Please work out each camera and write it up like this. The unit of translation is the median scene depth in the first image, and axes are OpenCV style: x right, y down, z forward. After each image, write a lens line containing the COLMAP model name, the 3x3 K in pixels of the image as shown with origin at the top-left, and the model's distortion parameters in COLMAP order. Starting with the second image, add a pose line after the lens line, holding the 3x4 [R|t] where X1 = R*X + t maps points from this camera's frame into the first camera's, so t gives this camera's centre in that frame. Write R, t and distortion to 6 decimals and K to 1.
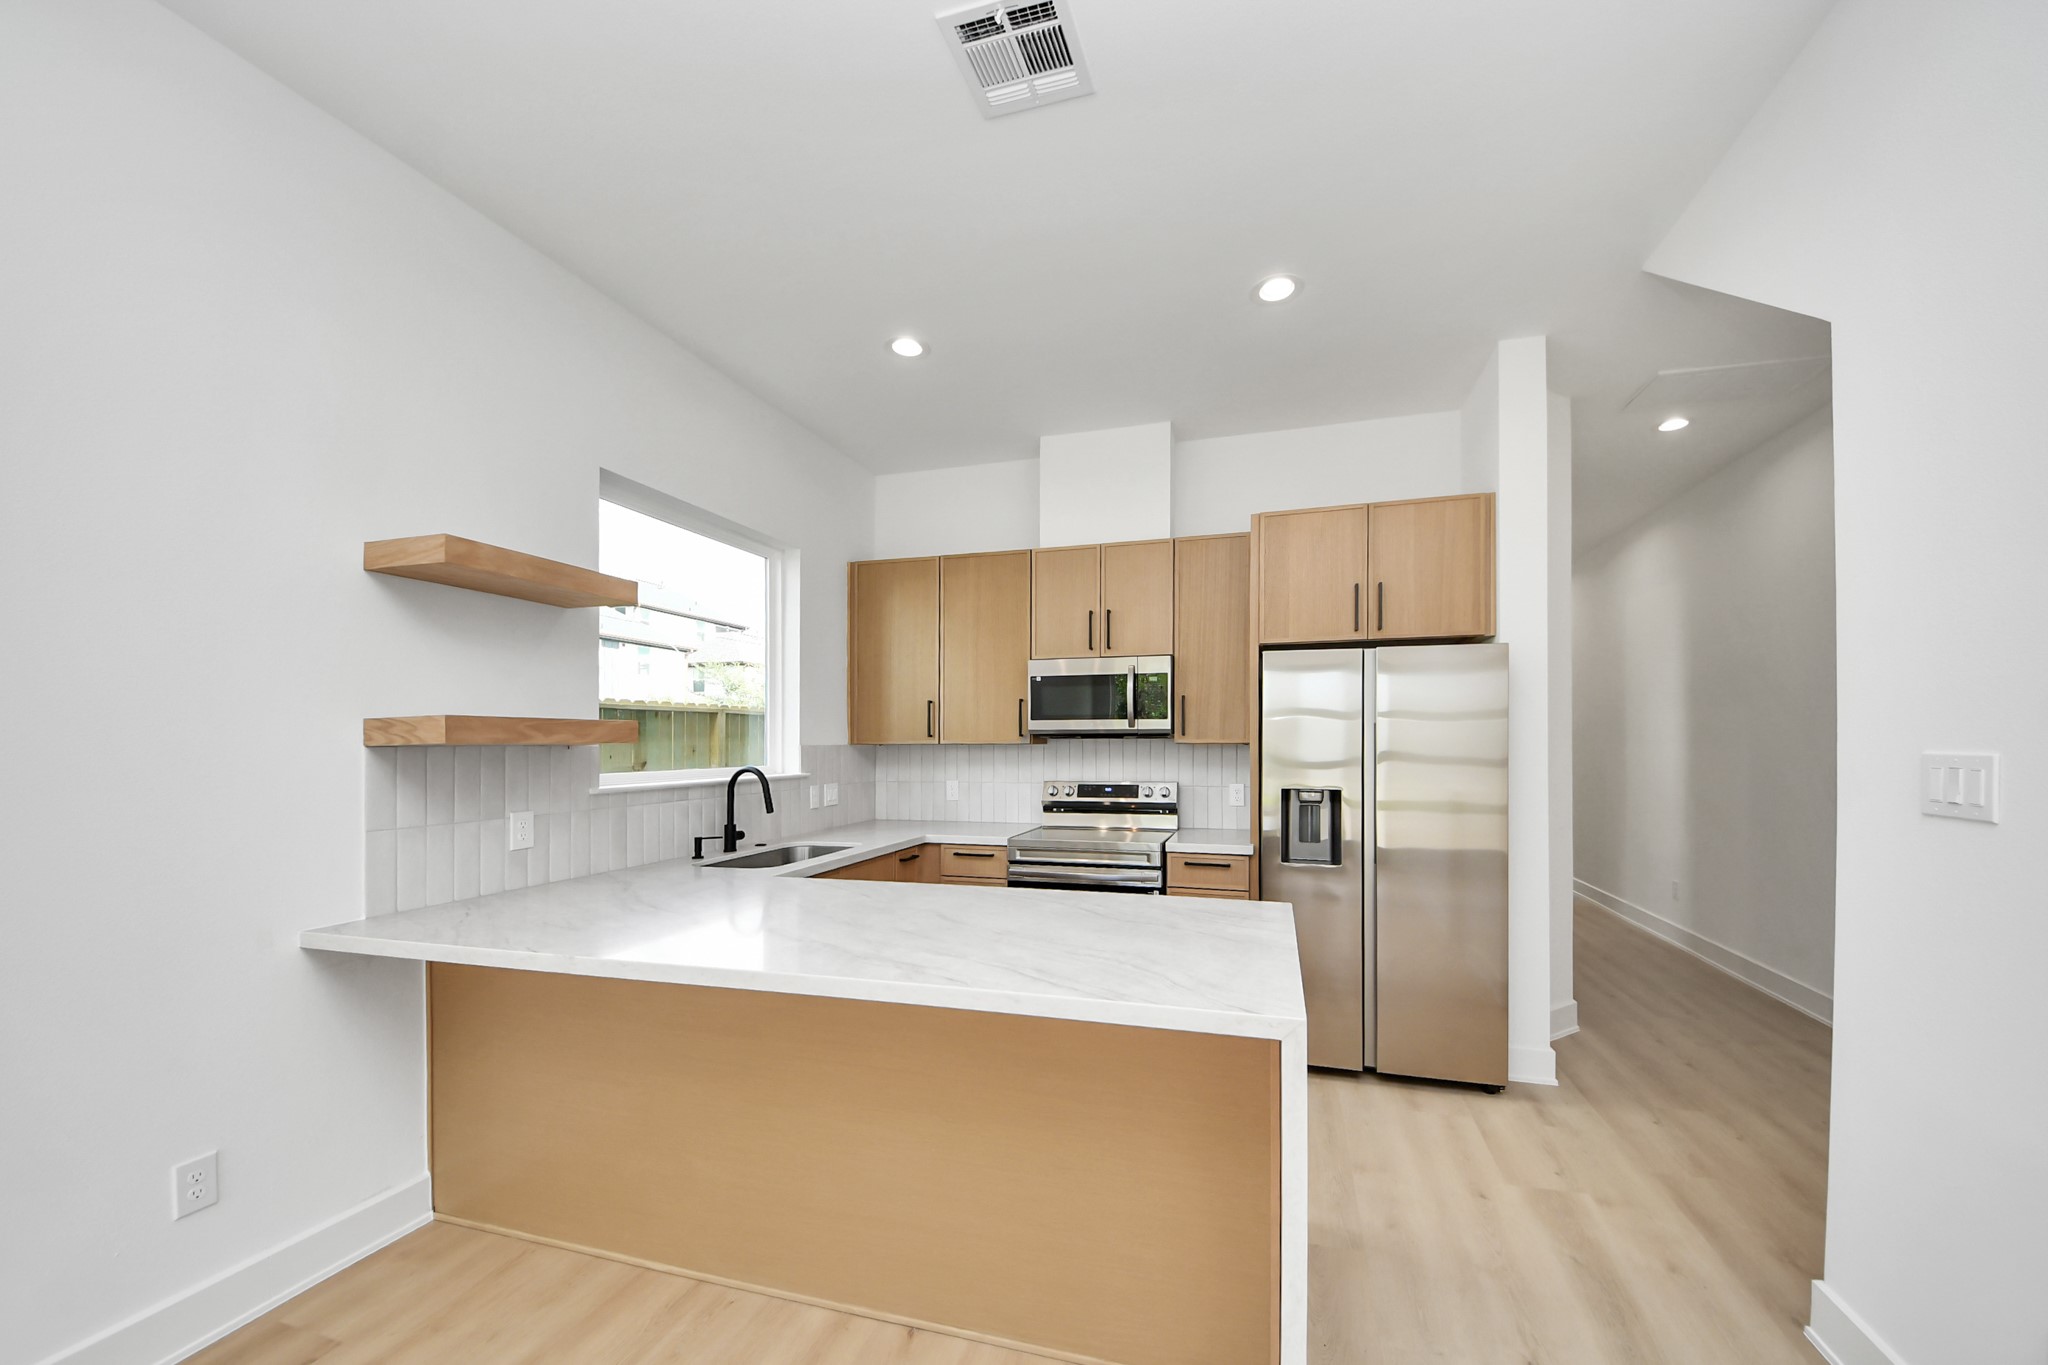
lens RADIAL K [[718.8, 0, 1024.2], [0, 718.8, 738.1], [0, 0, 1]] dist [0.000454, -0.000013]
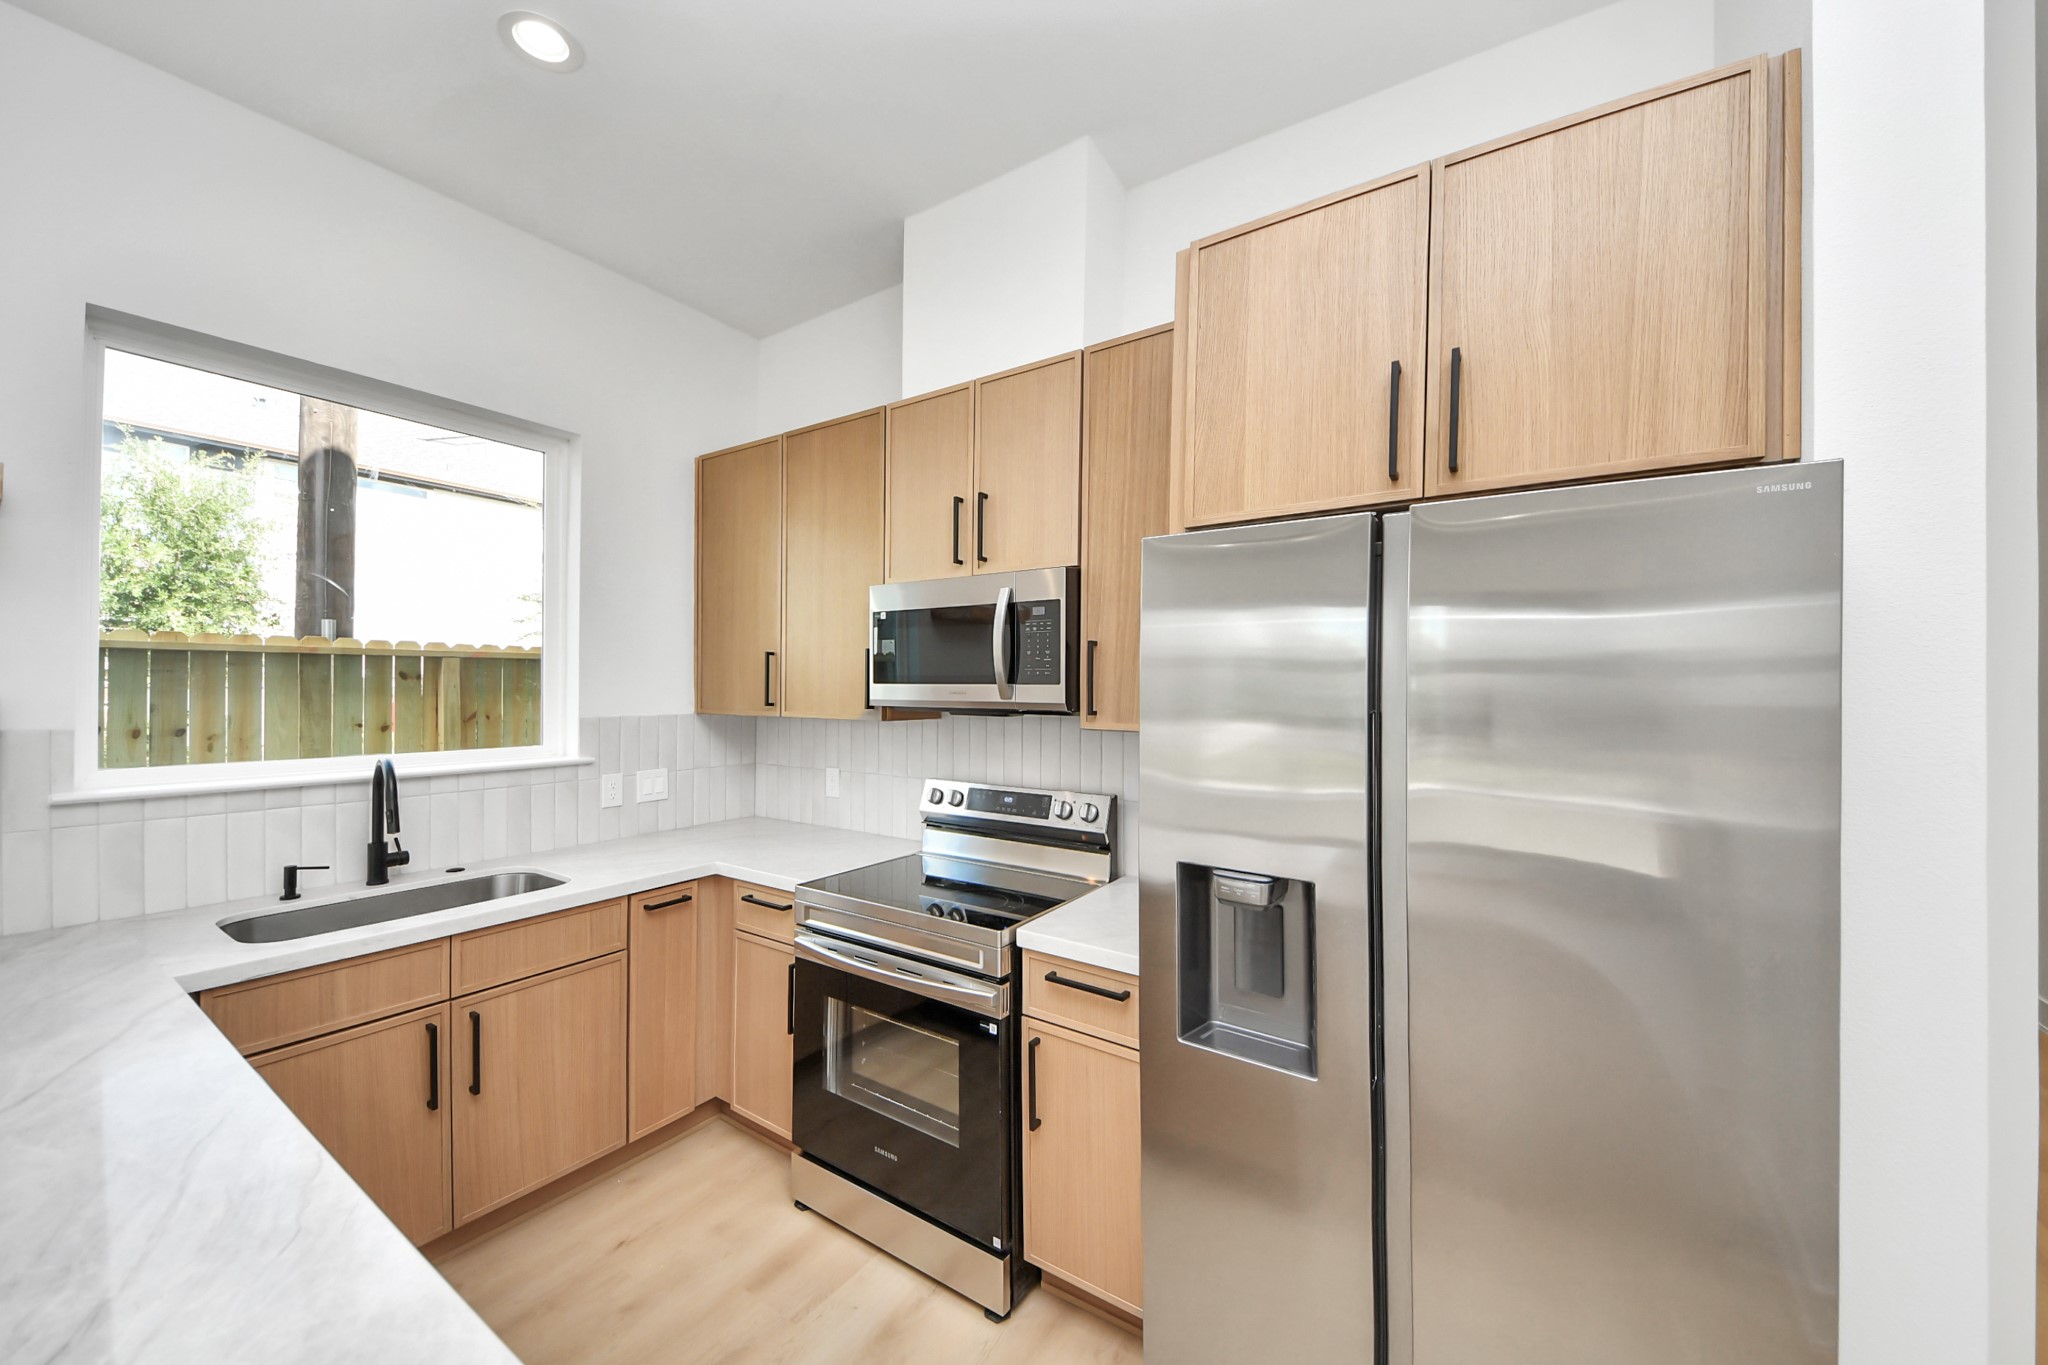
lens RADIAL K [[731.3, 0, 1024.0], [0, 731.3, 682.5], [0, 0, 1]] dist [-0.002110, -0.000167]
pose [[0.969604, 0.005214, -0.244622, 0.299612], [-0.006180, 0.999976, -0.003181, -0.025962], [0.244600, 0.004596, 0.969613, 0.451780]]
